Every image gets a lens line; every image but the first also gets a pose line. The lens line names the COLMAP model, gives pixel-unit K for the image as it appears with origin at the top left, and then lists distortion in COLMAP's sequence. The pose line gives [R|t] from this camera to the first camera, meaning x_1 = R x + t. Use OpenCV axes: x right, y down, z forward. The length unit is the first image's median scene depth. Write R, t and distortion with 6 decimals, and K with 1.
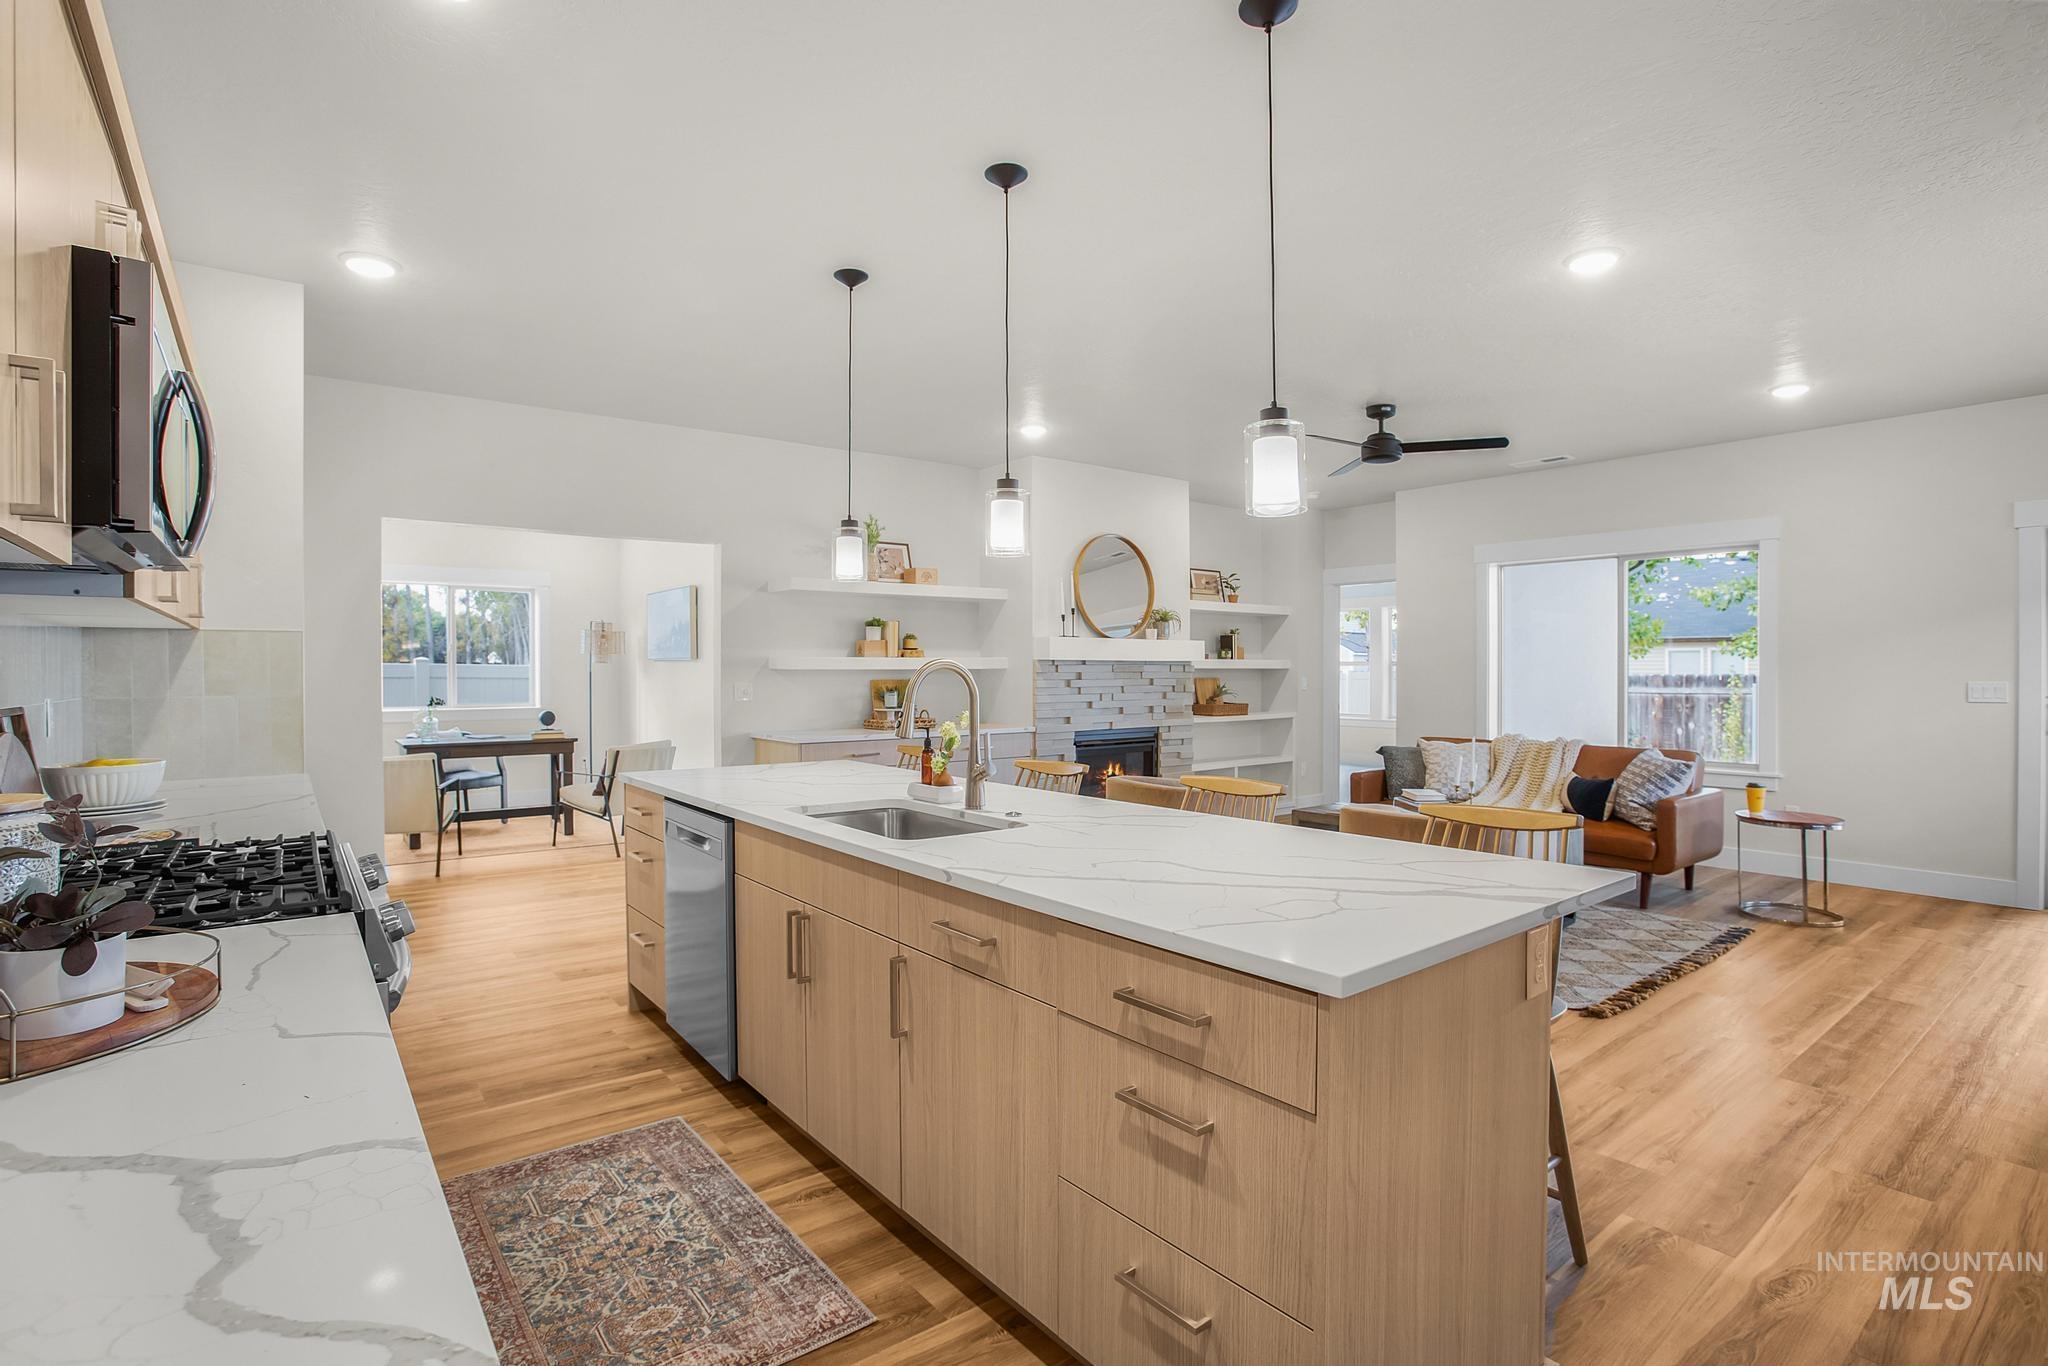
lens RADIAL K [[995.6, 0, 1016.7], [0, 995.6, 678.3], [0, 0, 1]] dist [-0.051090, 0.000008]
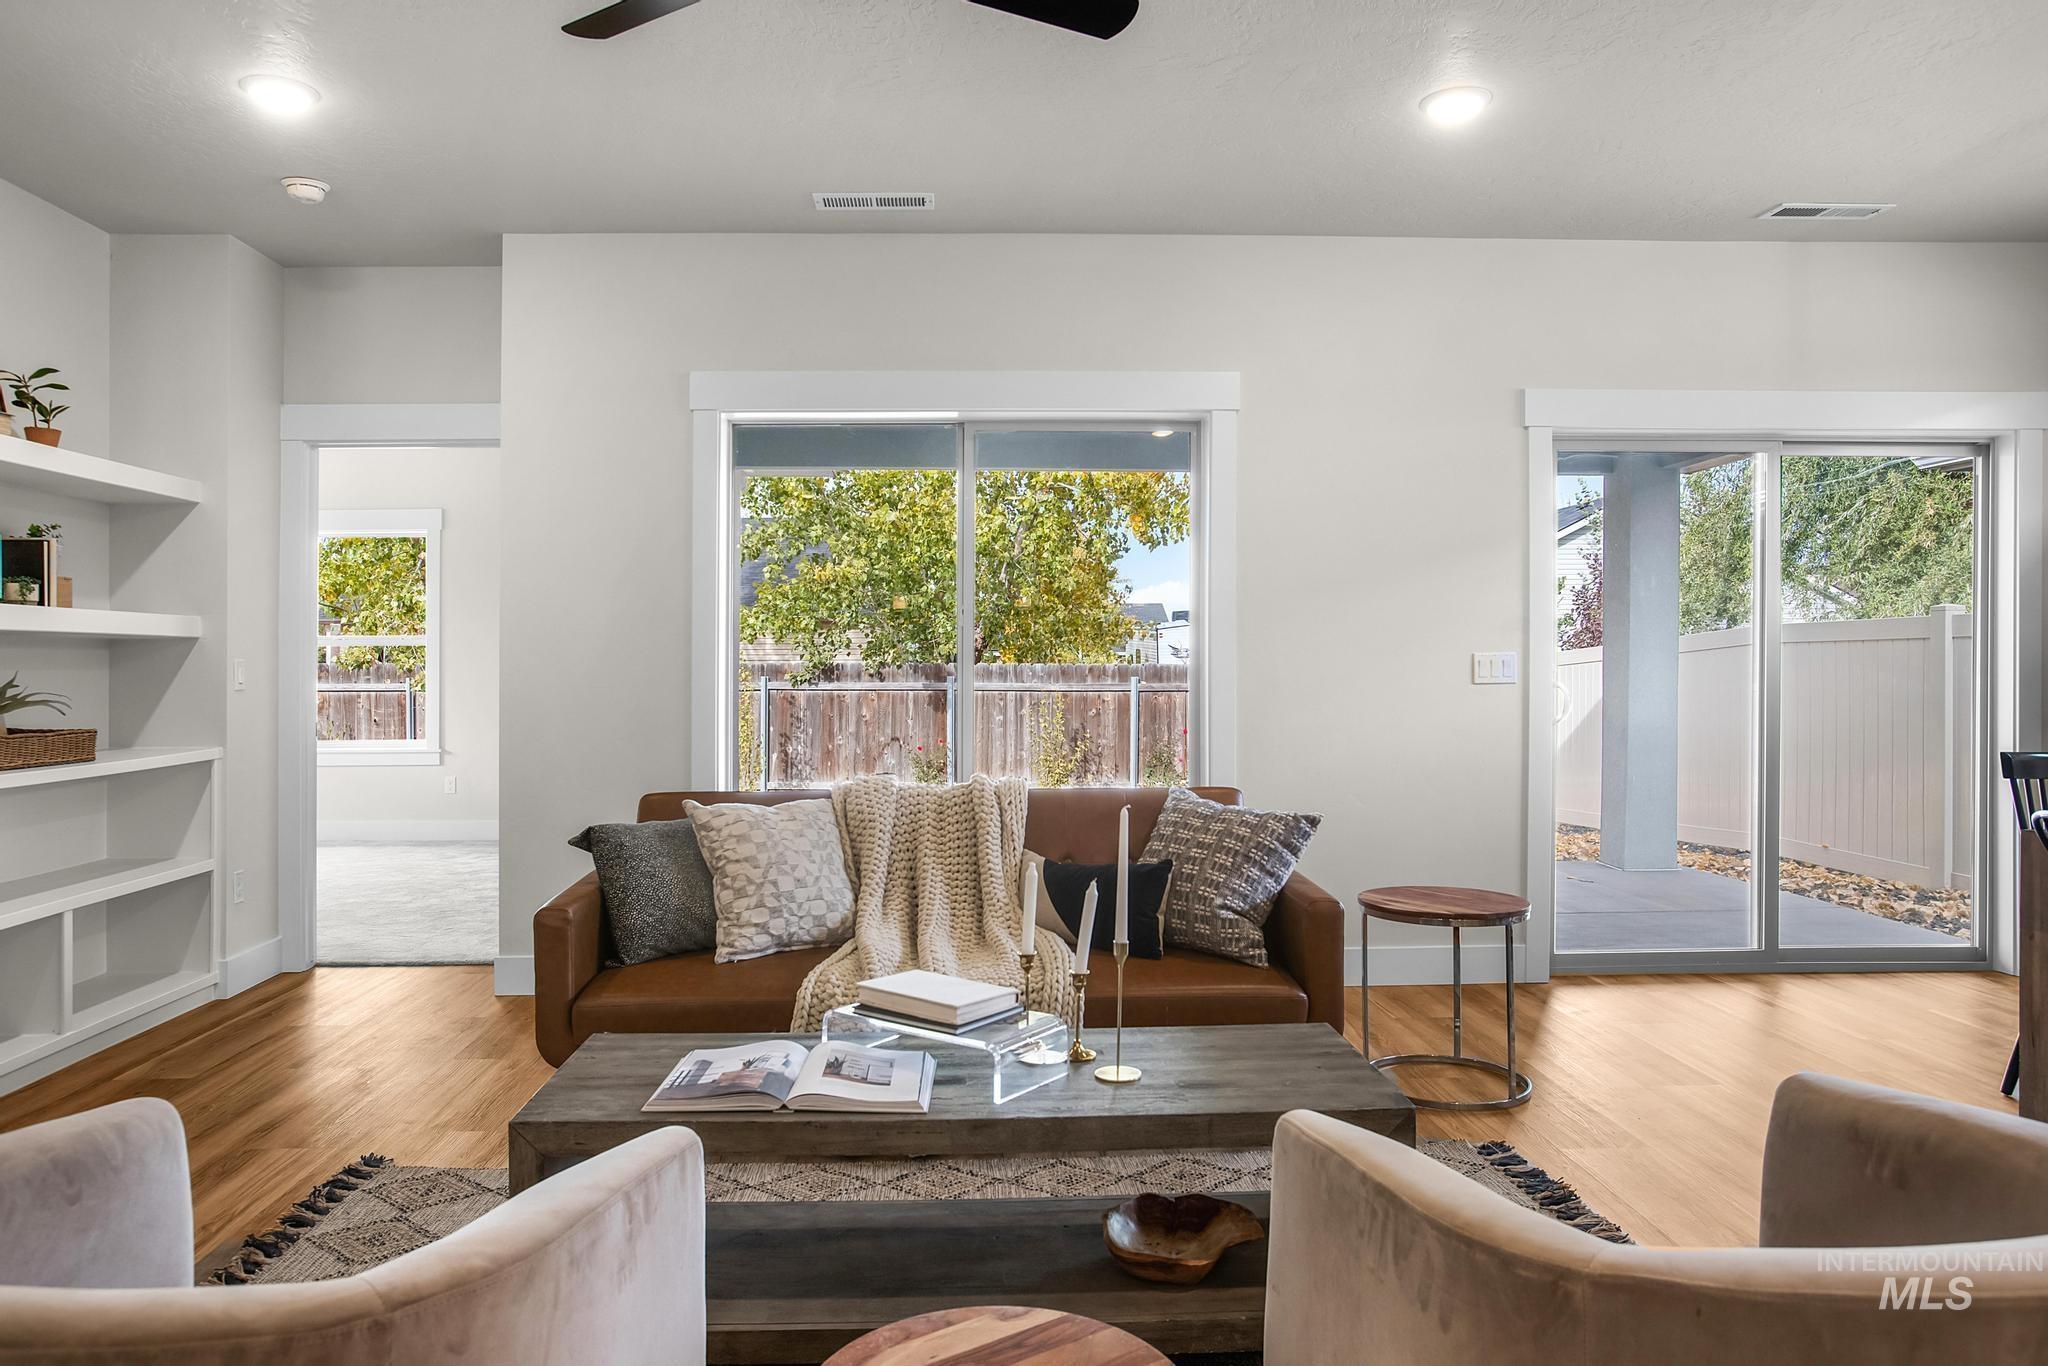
lens RADIAL K [[1341.2, 0, 1023.2], [0, 1341.2, 656.8], [0, 0, 1]] dist [-0.004398, -0.000973]
pose [[0.582585, -0.000162, 0.812770, 0.040349], [0.011725, 0.999898, -0.008205, 0.007873], [-0.812685, 0.014310, 0.582527, 0.522030]]
